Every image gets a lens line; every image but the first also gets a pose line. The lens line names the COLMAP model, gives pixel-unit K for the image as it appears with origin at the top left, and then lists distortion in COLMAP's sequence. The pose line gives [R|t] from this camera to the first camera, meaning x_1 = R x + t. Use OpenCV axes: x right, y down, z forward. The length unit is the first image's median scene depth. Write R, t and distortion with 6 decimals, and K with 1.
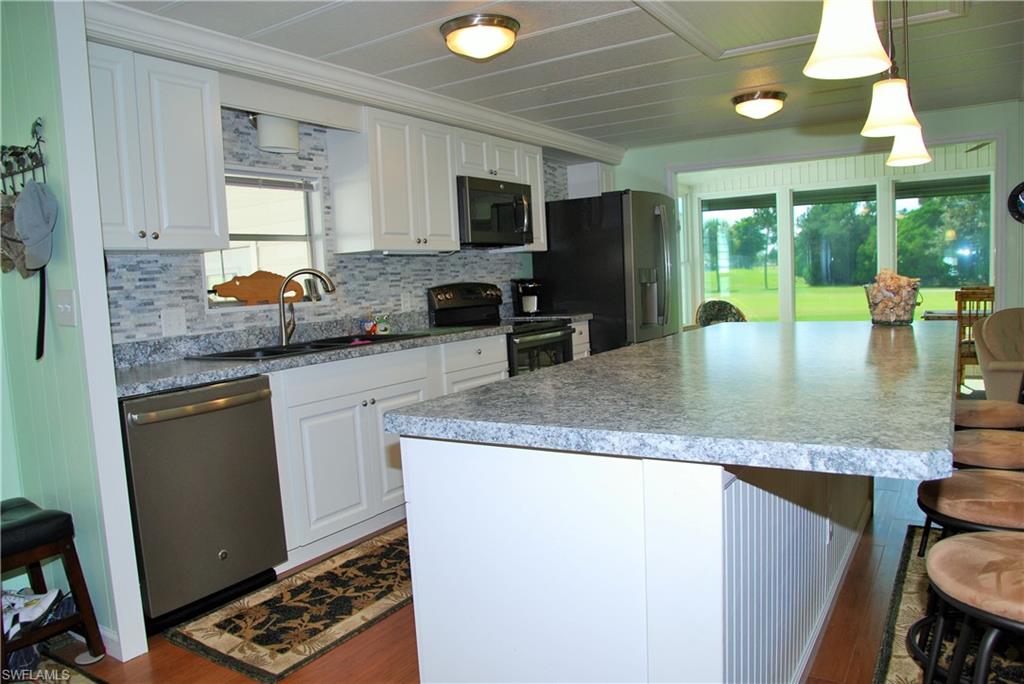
lens RADIAL K [[723.8, 0, 509.2], [0, 723.8, 348.9], [0, 0, 1]] dist [-0.137326, 0.074276]
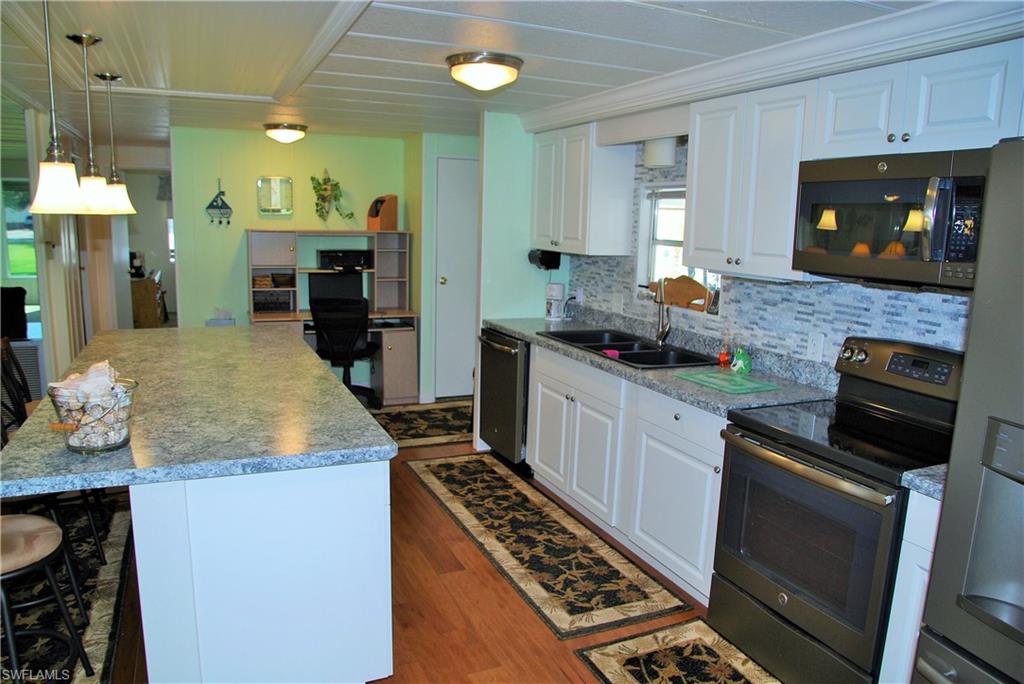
lens RADIAL K [[723.8, 0, 515.8], [0, 723.8, 350.8], [0, 0, 1]] dist [-0.137326, 0.074276]
pose [[-0.541948, 0.182941, -0.820259, 0.646129], [-0.082978, 0.959603, 0.268843, -0.247617], [0.836306, 0.213762, -0.504875, 1.236813]]
